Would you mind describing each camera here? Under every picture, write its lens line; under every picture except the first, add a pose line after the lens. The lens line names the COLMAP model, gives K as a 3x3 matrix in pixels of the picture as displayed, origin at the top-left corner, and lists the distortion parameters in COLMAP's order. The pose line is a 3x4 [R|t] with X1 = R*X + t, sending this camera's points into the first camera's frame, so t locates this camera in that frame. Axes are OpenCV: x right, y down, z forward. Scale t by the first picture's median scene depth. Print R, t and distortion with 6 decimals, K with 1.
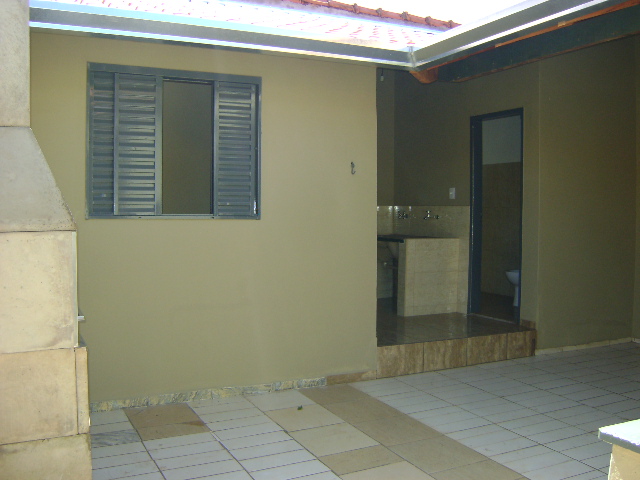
lens RADIAL K [[656.3, 0, 320.0], [0, 656.3, 240.0], [0, 0, 1]] dist [-0.123768, 0.007914]
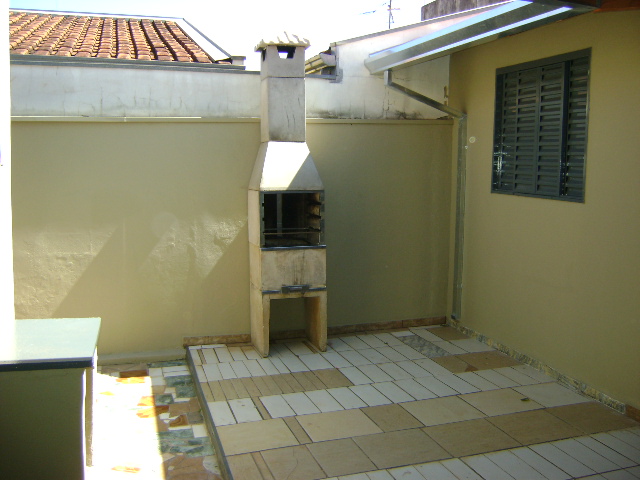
lens RADIAL K [[656.3, 0, 320.0], [0, 656.3, 240.0], [0, 0, 1]] dist [-0.123768, 0.007914]
pose [[-0.161924, 0.107242, -0.980959, 0.839291], [-0.060440, 0.991133, 0.118331, -0.062447], [0.984951, 0.078450, -0.154007, 0.756669]]
